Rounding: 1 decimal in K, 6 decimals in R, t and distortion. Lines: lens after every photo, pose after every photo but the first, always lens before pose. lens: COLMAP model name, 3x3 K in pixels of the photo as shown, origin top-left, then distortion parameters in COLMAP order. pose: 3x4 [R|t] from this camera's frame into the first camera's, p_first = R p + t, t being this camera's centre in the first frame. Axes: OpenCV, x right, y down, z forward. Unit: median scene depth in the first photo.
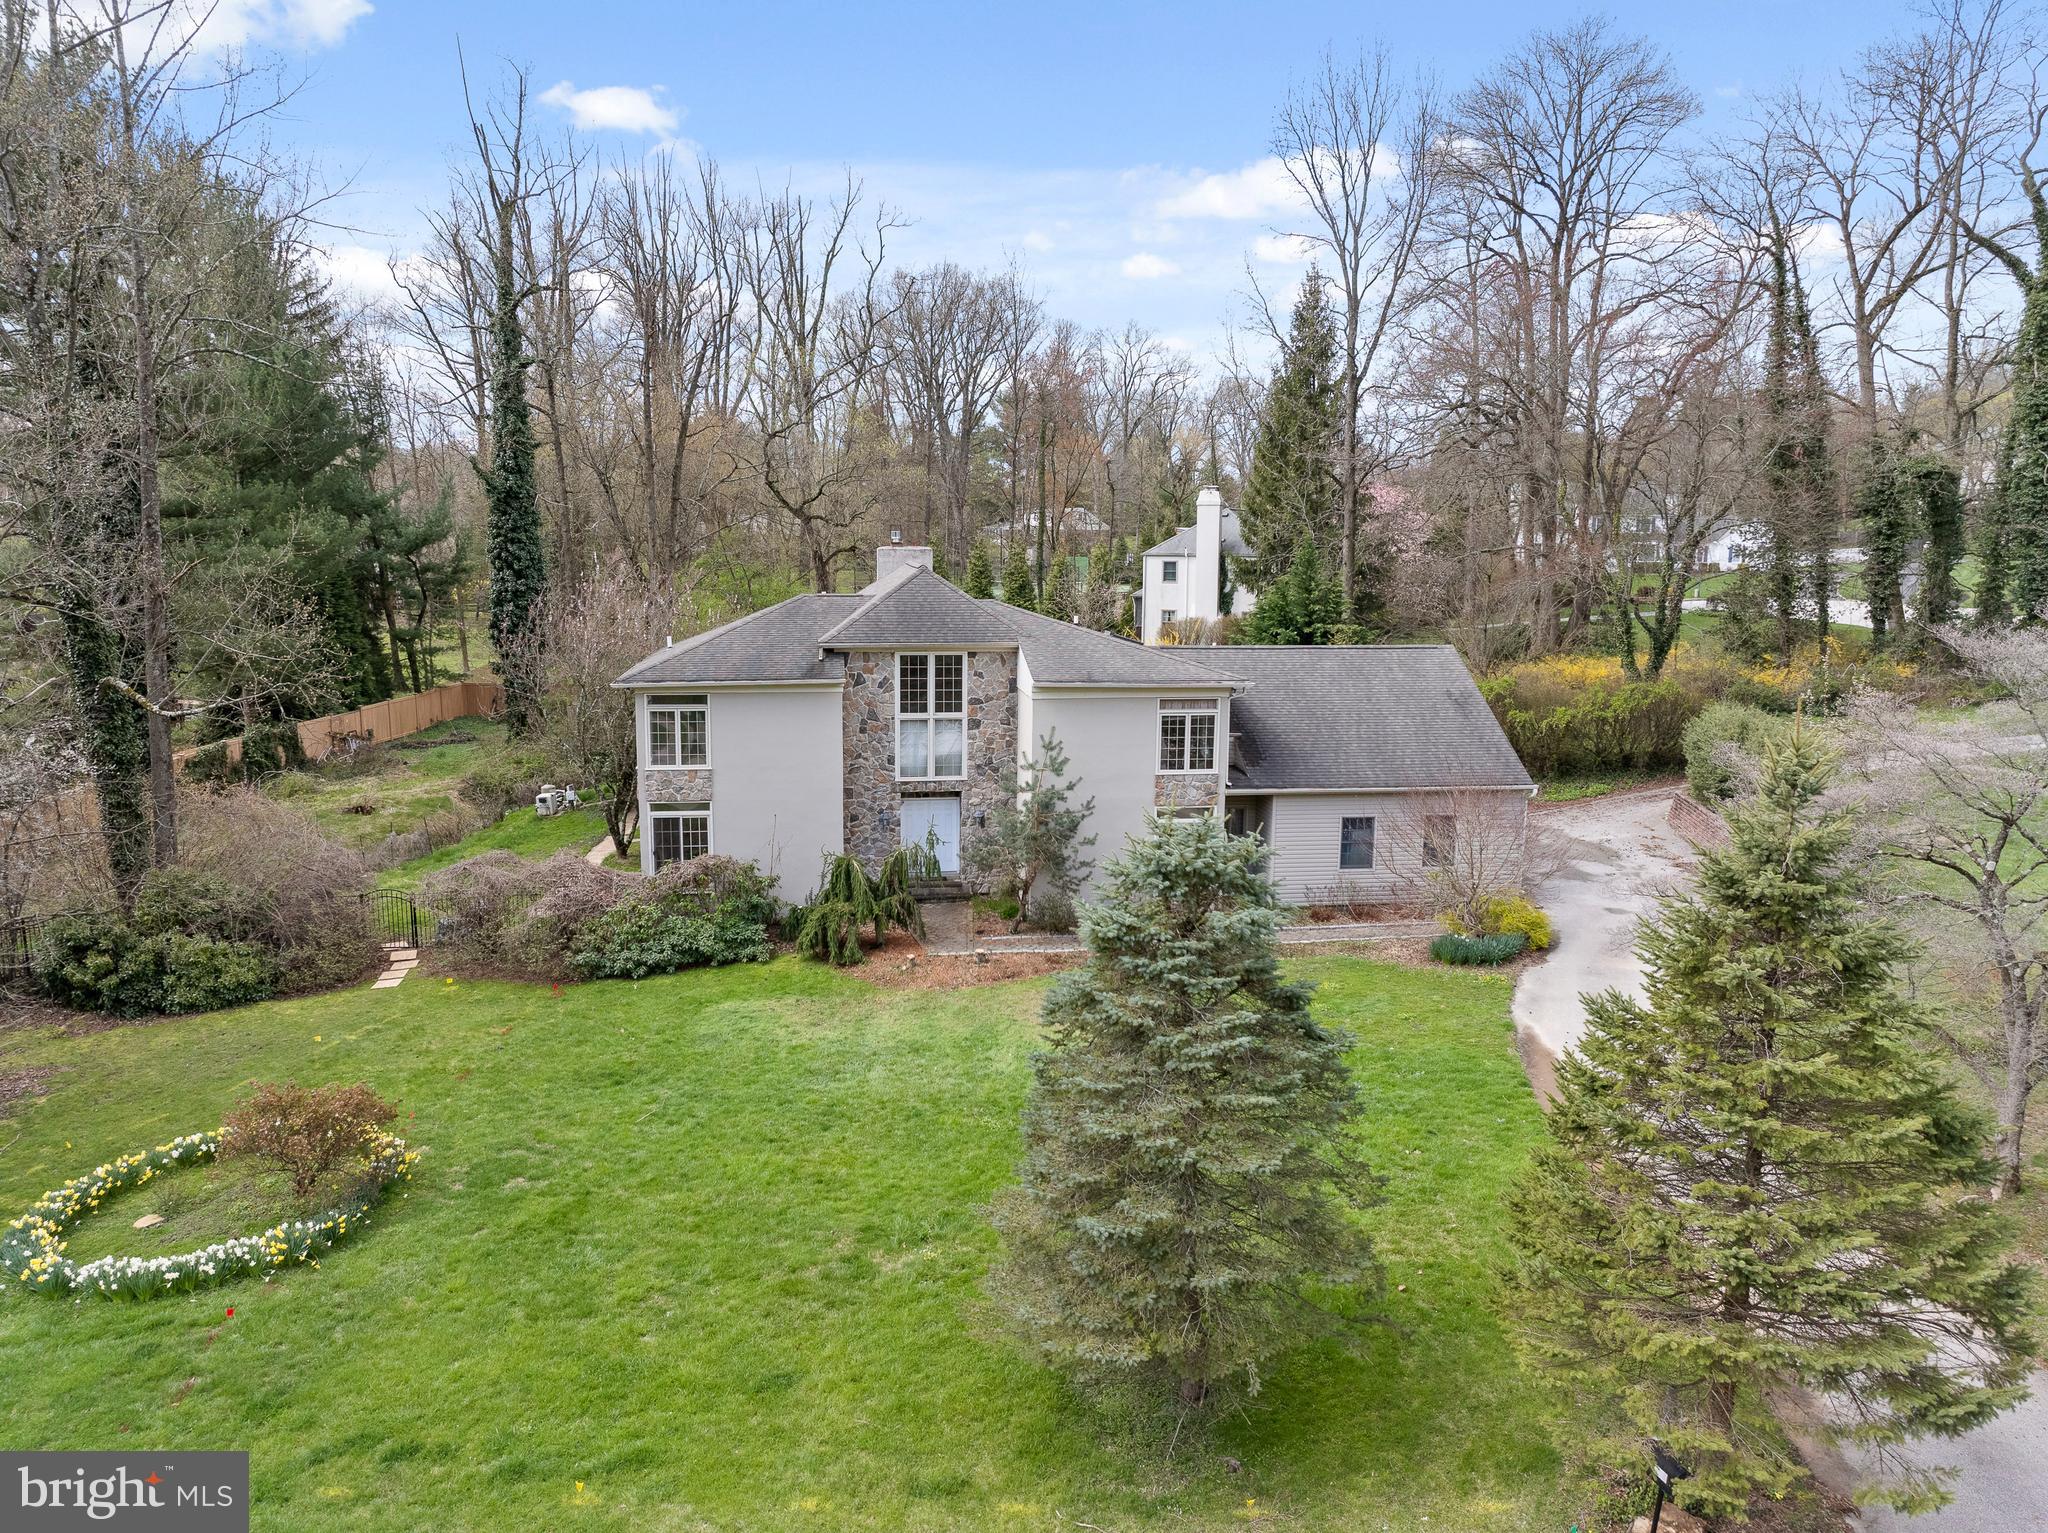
lens RADIAL K [[1443.8, 0, 1022.7], [0, 1443.8, 762.0], [0, 0, 1]] dist [-0.058370, 0.023077]
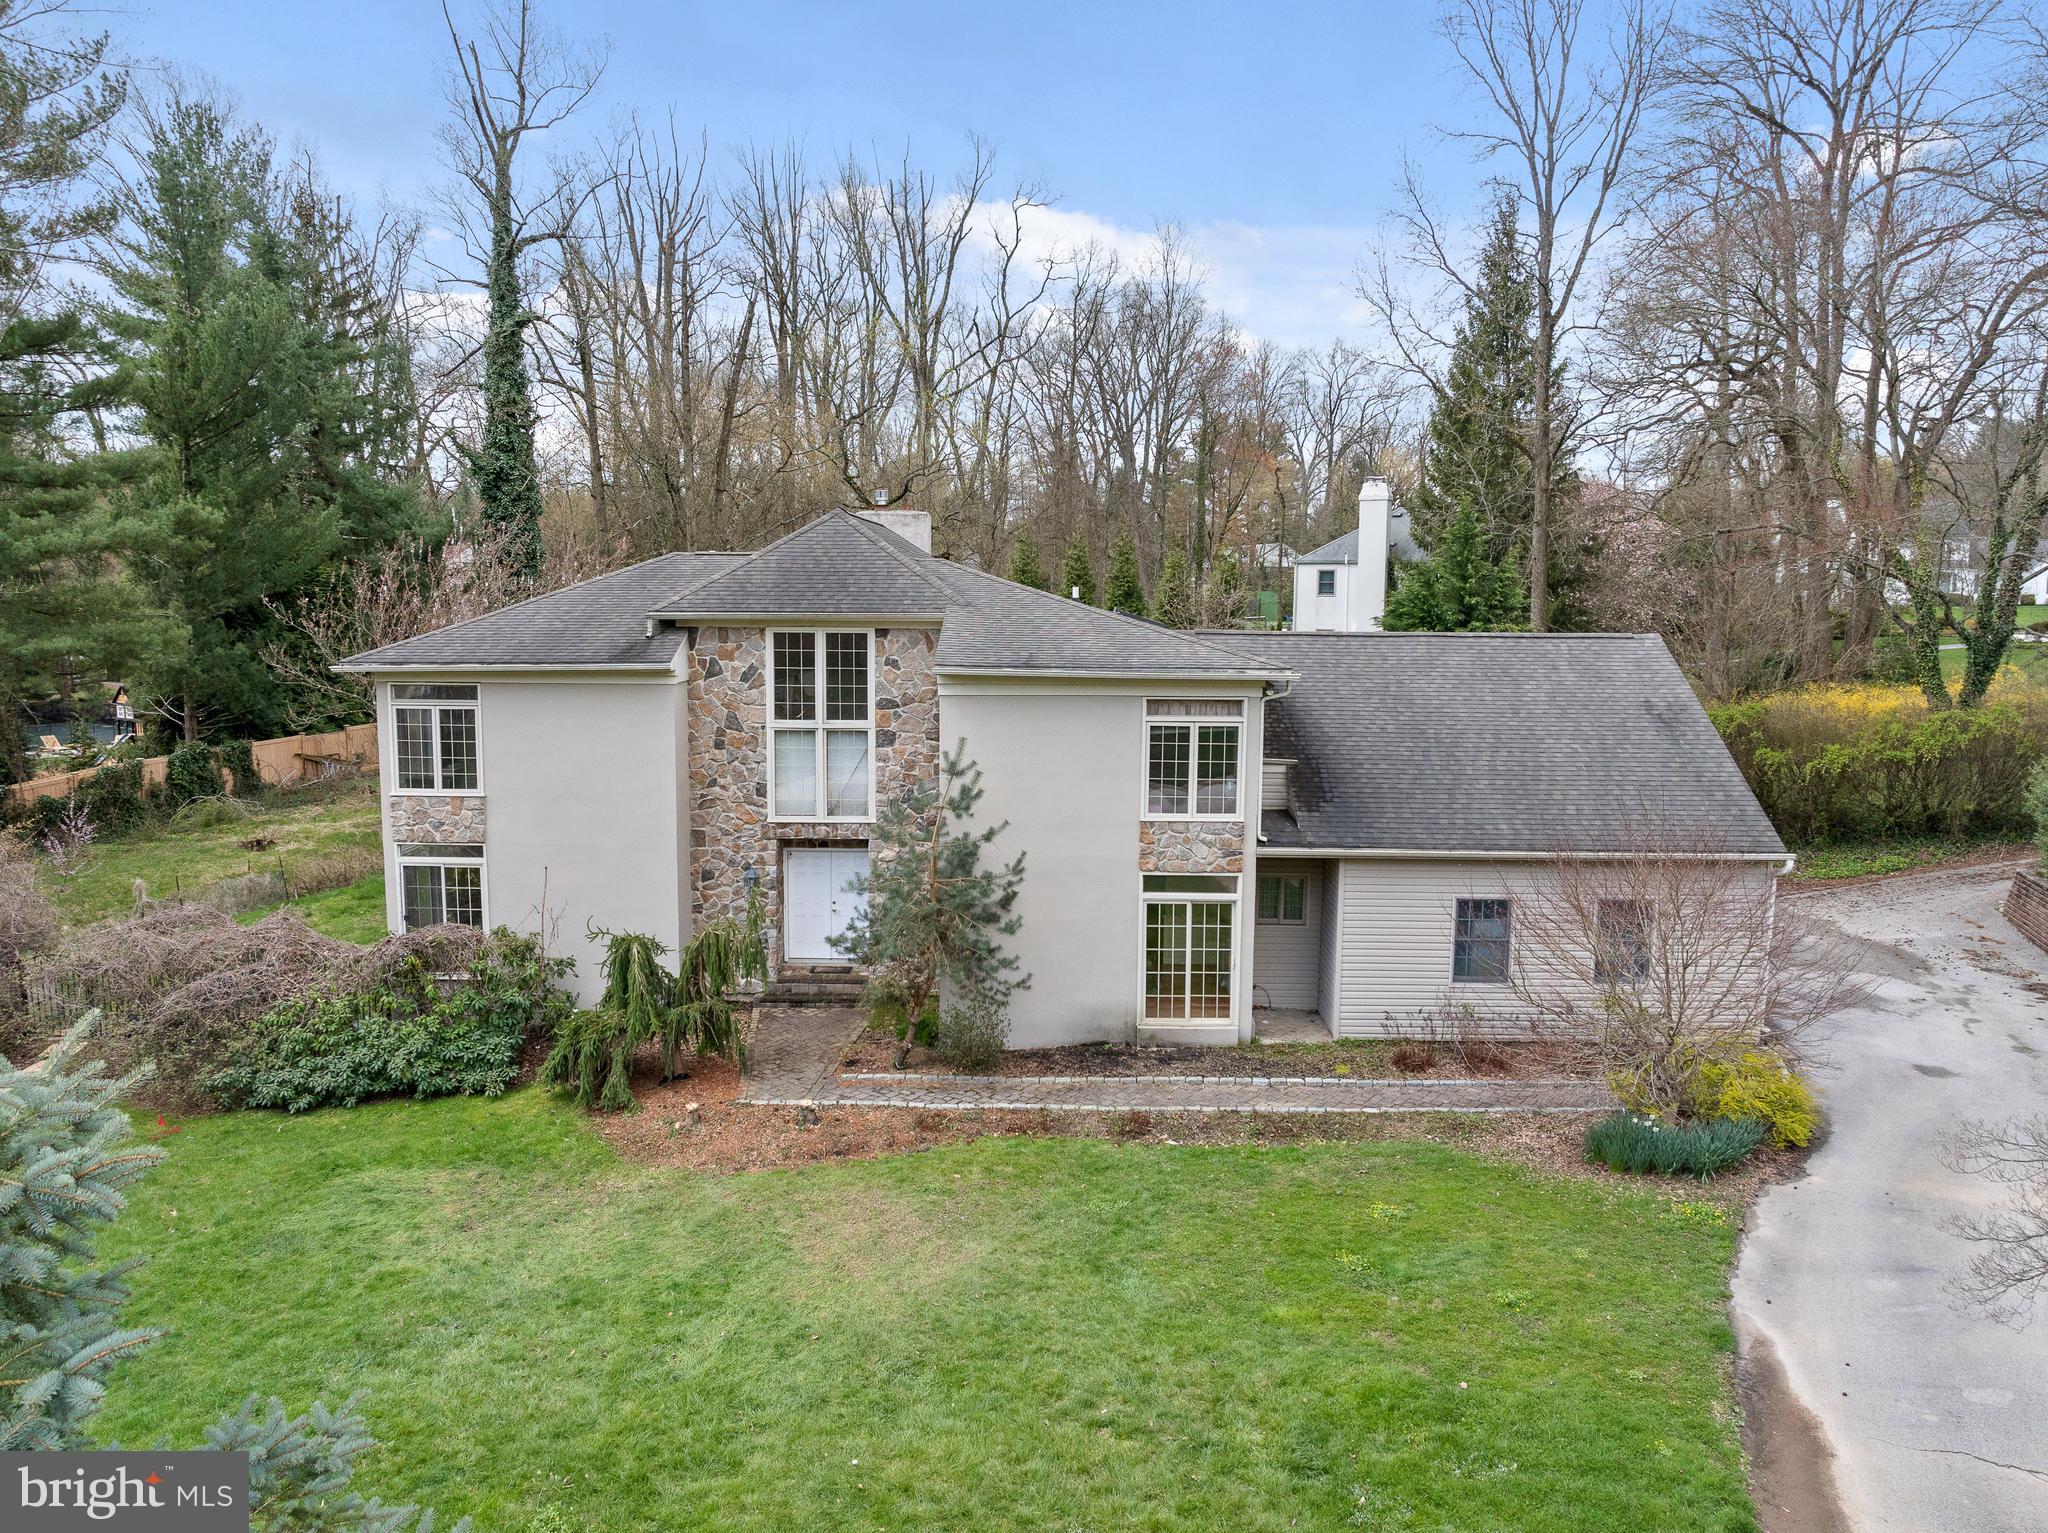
lens RADIAL K [[1443.8, 0, 1025.8], [0, 1443.8, 766.5], [0, 0, 1]] dist [-0.058370, 0.023077]
pose [[0.987684, 0.018462, -0.155370, 0.133124], [-0.023827, 0.999180, -0.032741, 0.006718], [0.154638, 0.036040, 0.987314, 0.360809]]
